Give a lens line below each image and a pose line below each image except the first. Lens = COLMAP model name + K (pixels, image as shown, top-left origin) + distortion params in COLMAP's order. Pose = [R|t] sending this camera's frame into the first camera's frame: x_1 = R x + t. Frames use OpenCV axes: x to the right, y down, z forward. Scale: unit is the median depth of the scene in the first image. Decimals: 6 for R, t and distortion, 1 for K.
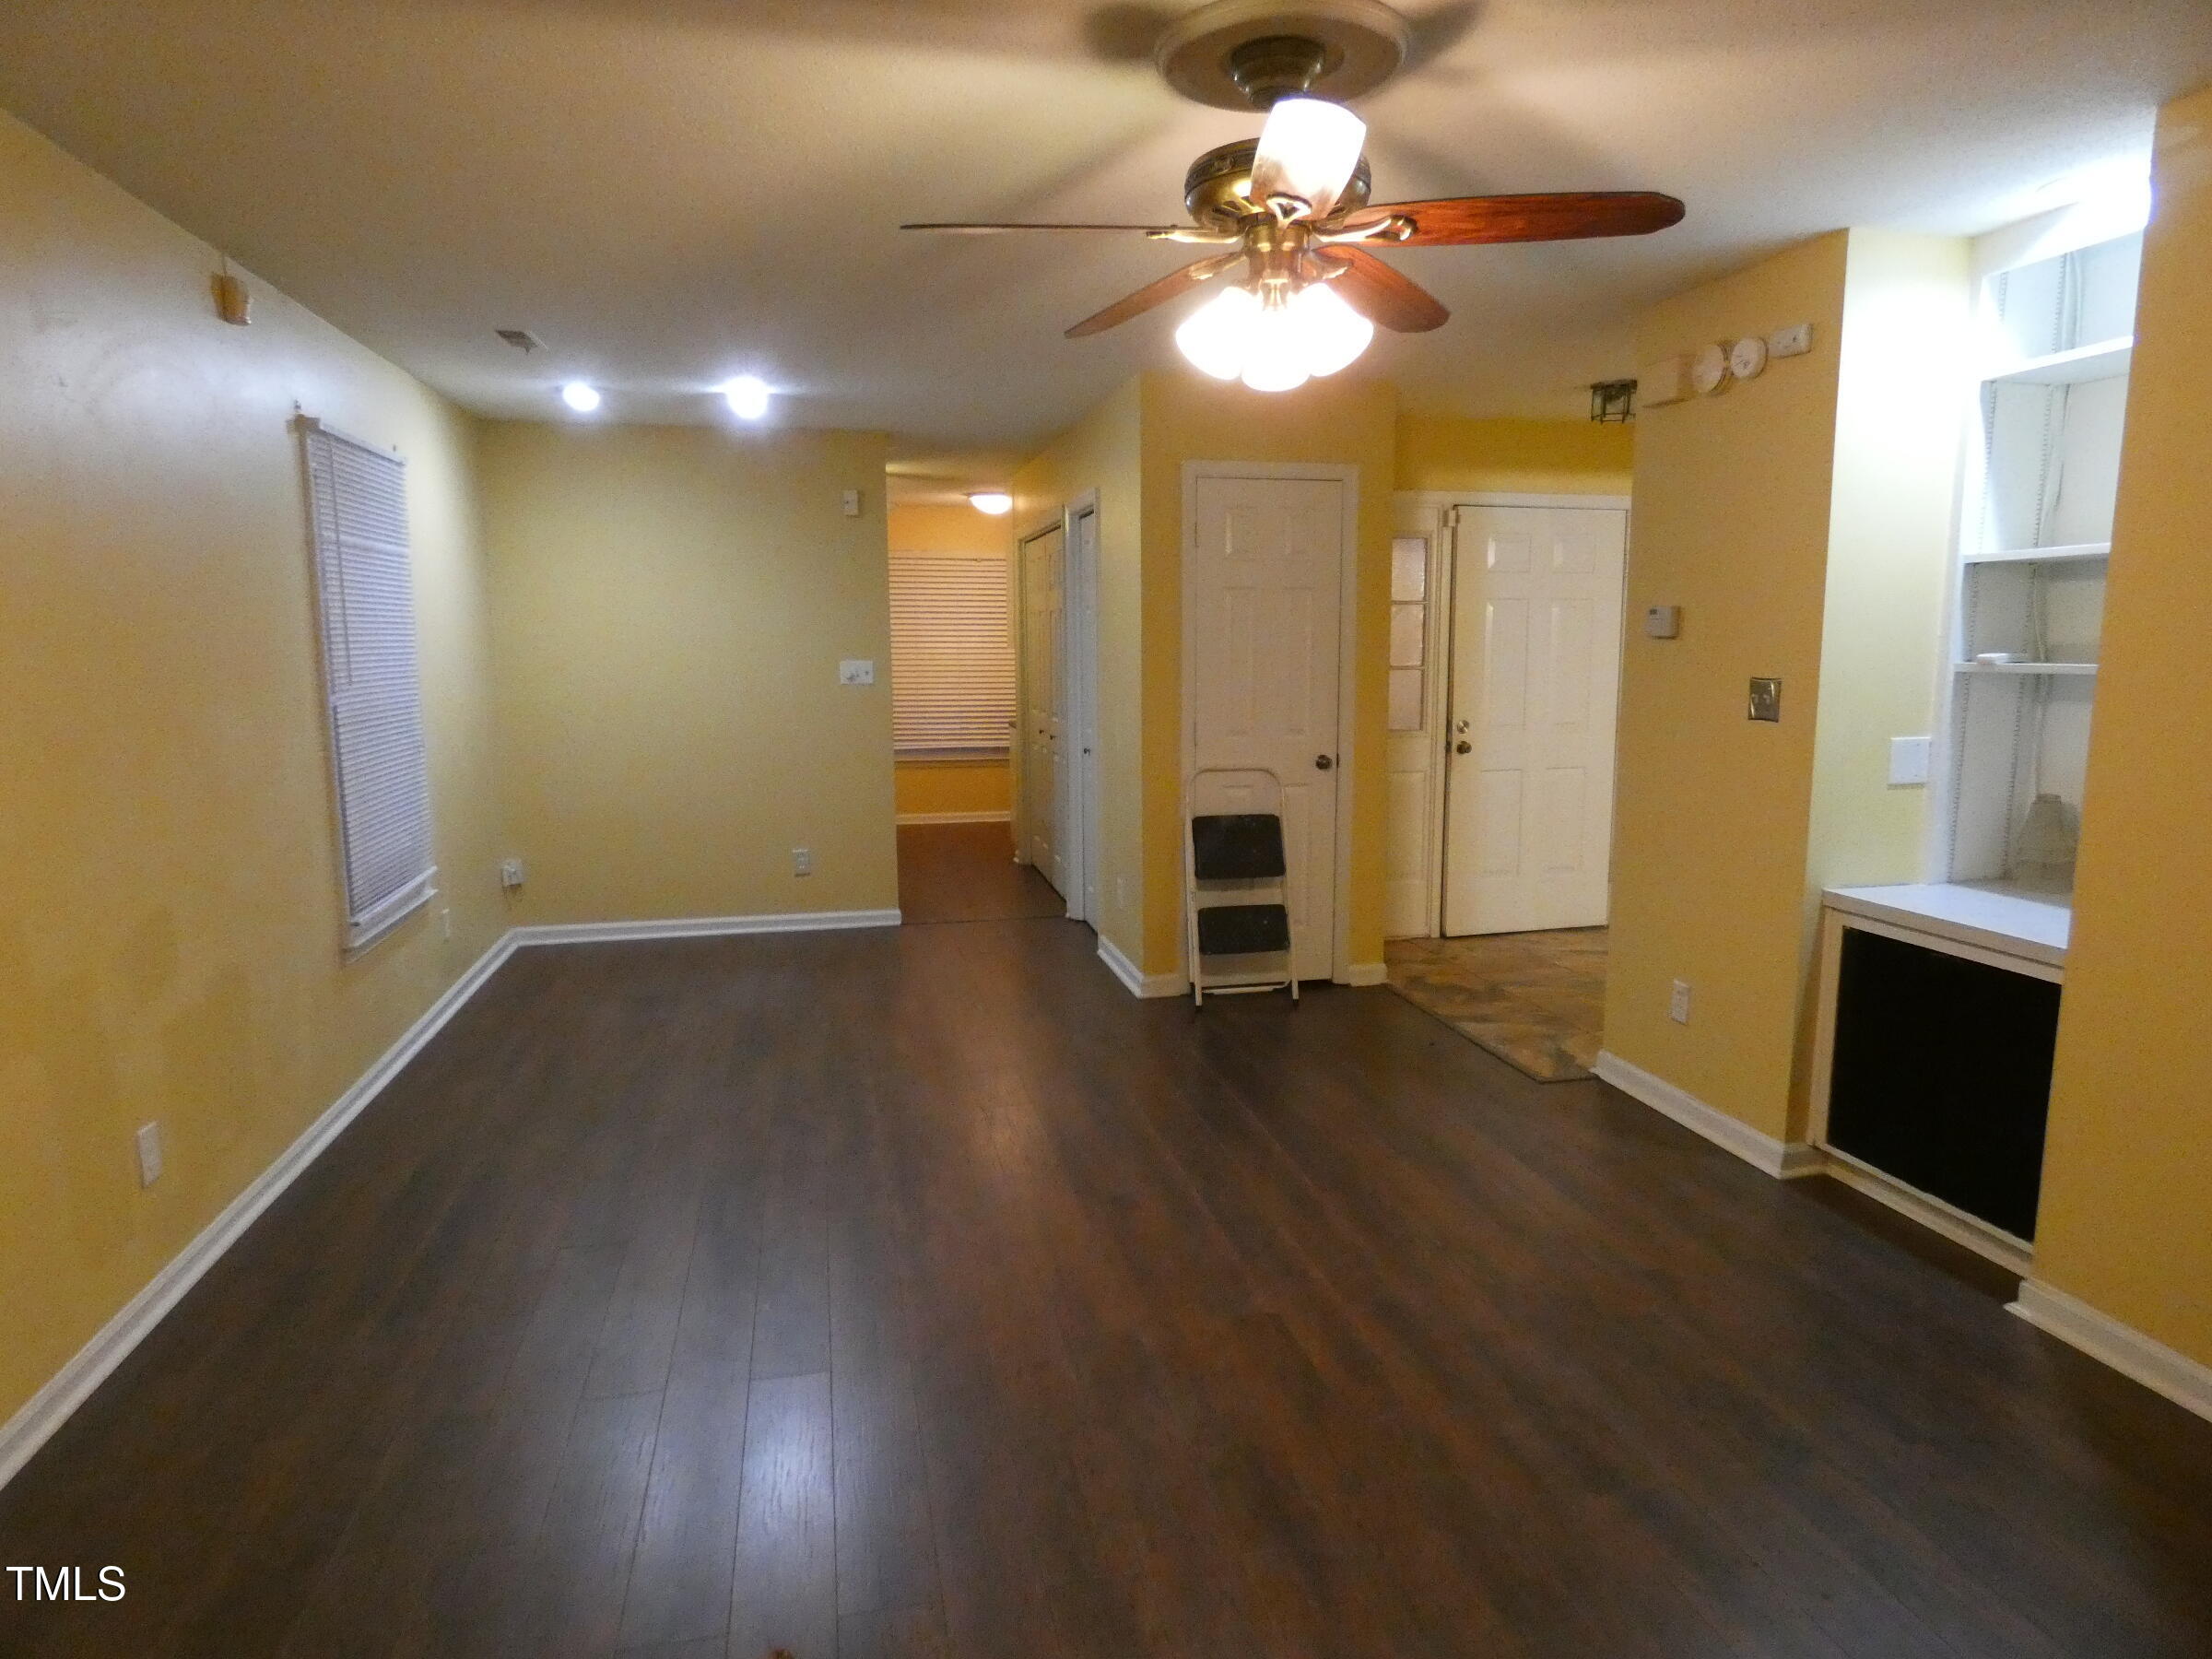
lens RADIAL K [[1340.5, 0, 1110.2], [0, 1340.5, 837.1], [0, 0, 1]] dist [0.009013, 0.002078]
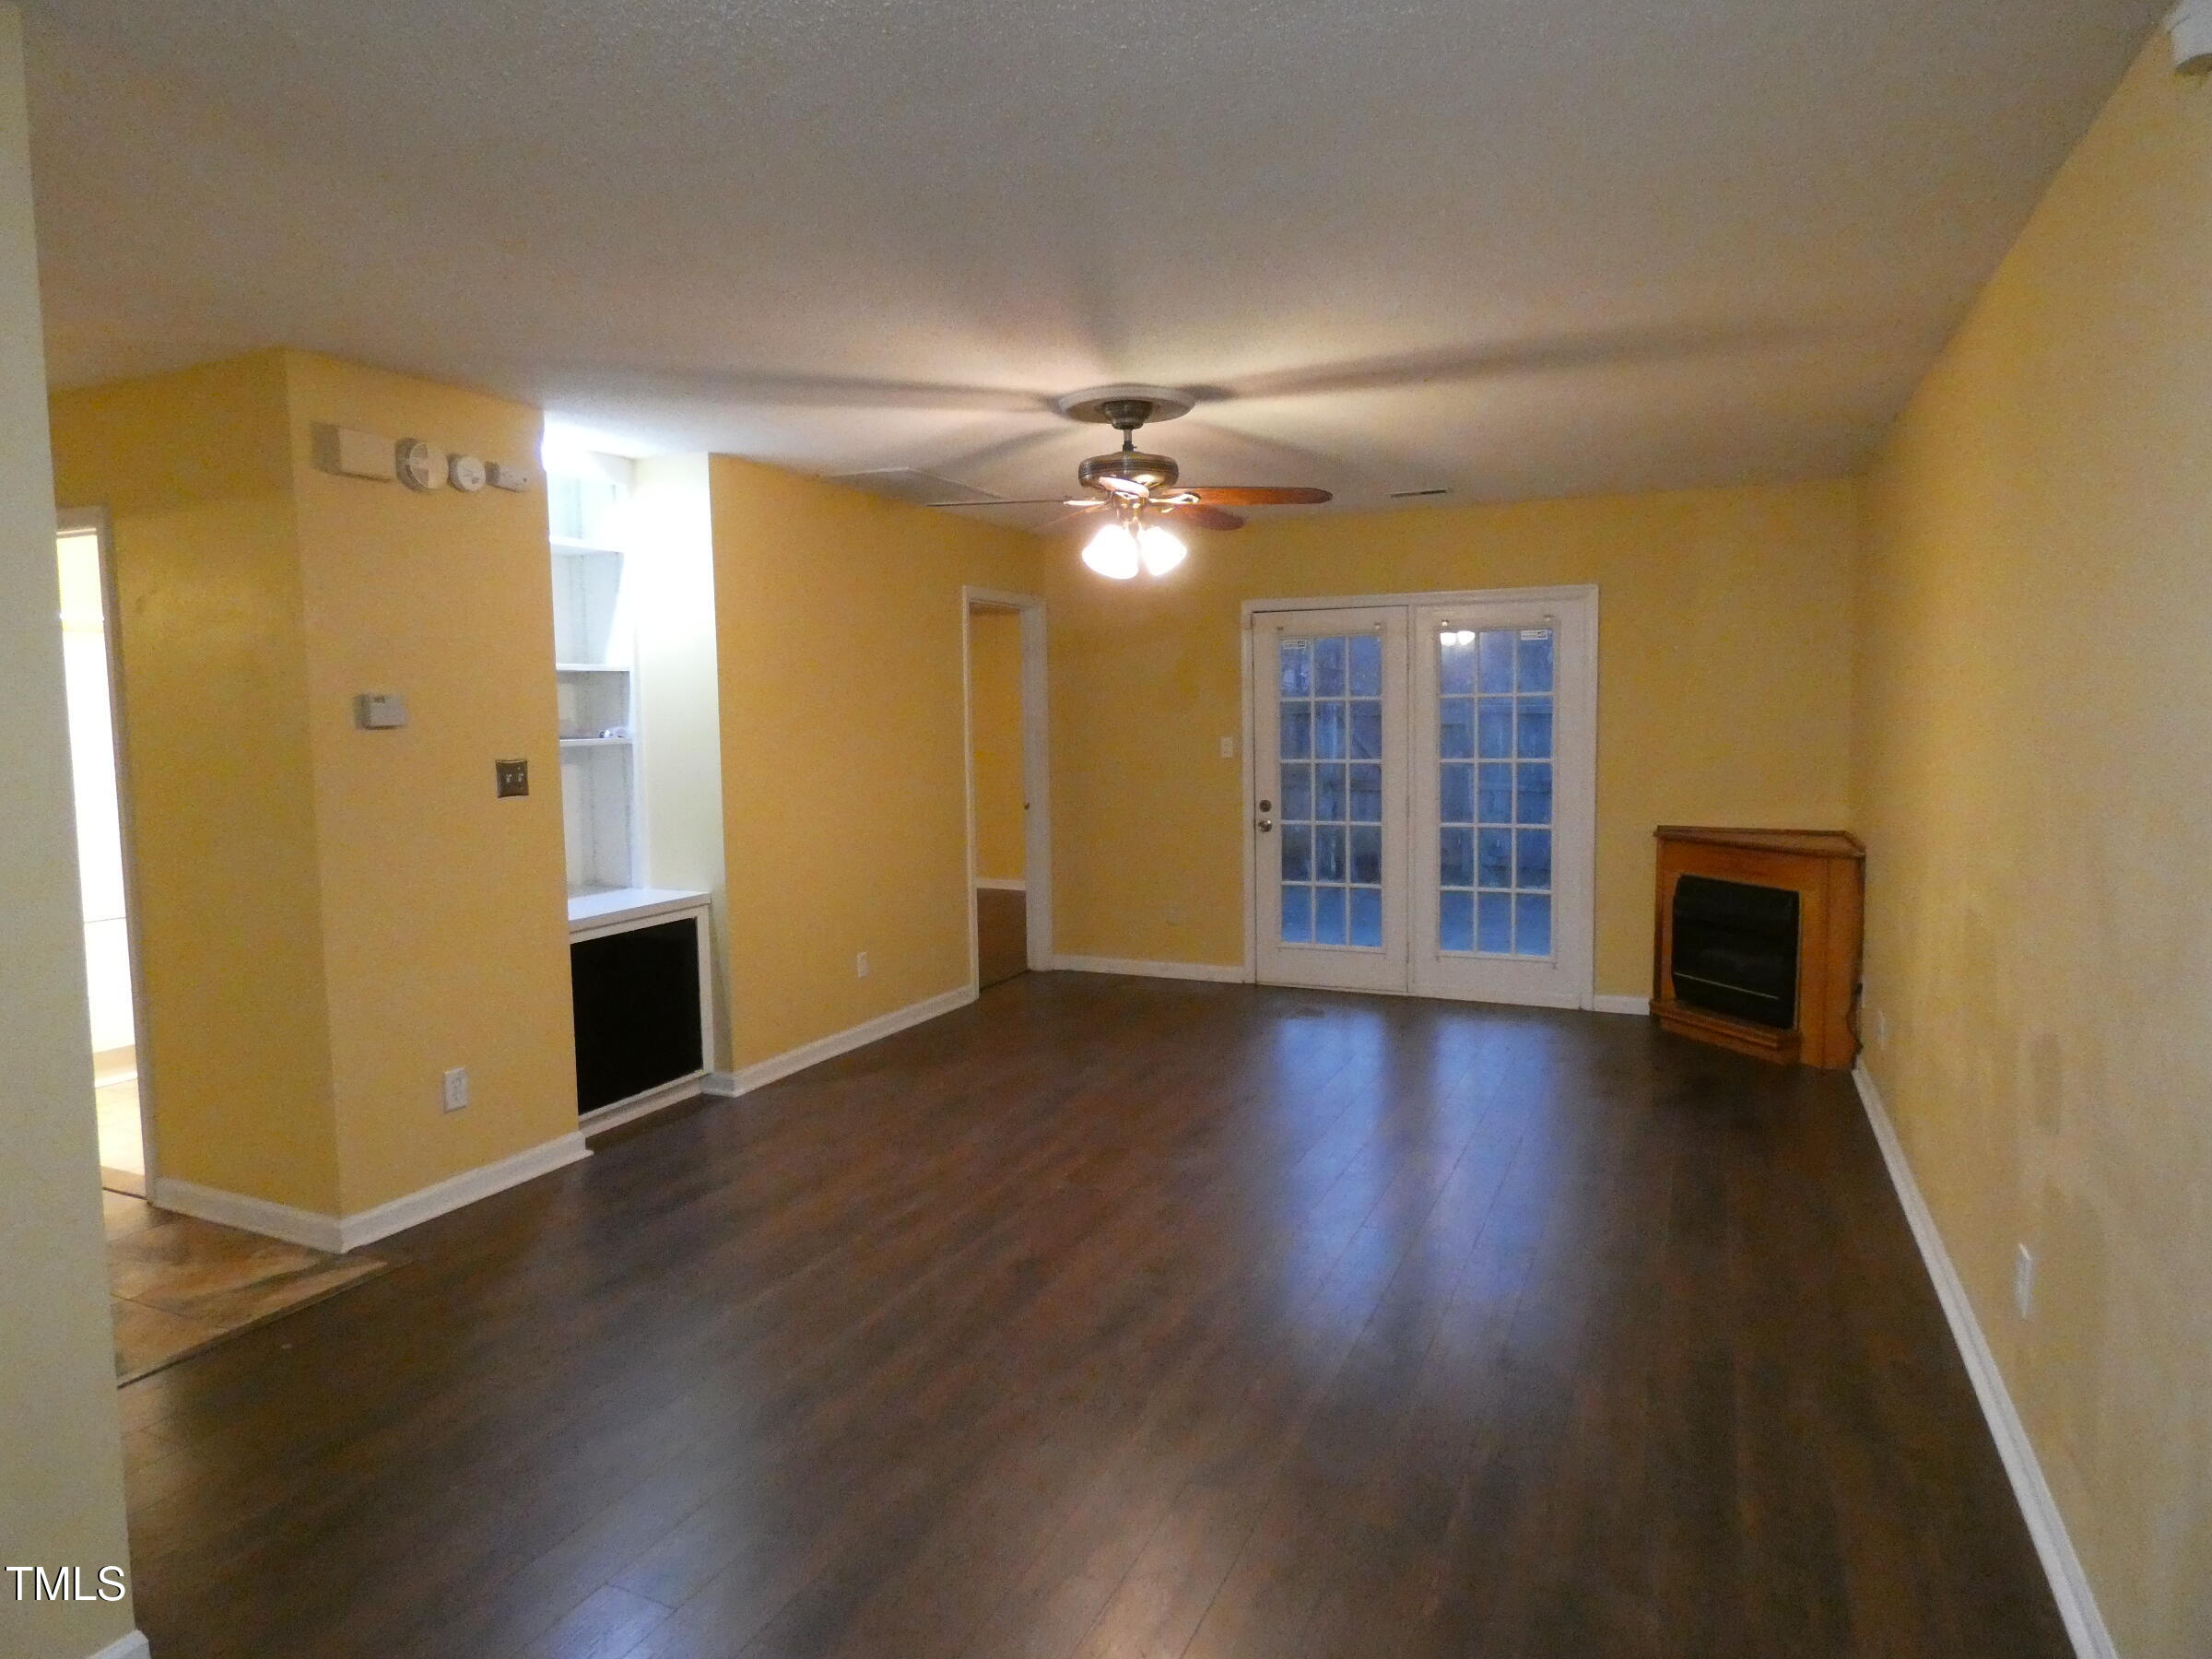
lens RADIAL K [[1340.5, 0, 1107.3], [0, 1340.5, 819.9], [0, 0, 1]] dist [0.009013, 0.002078]
pose [[-0.802383, -0.039543, 0.595498, -0.629572], [0.101246, 0.974321, 0.201119, -0.256342], [-0.588158, 0.221666, -0.777775, 1.662051]]
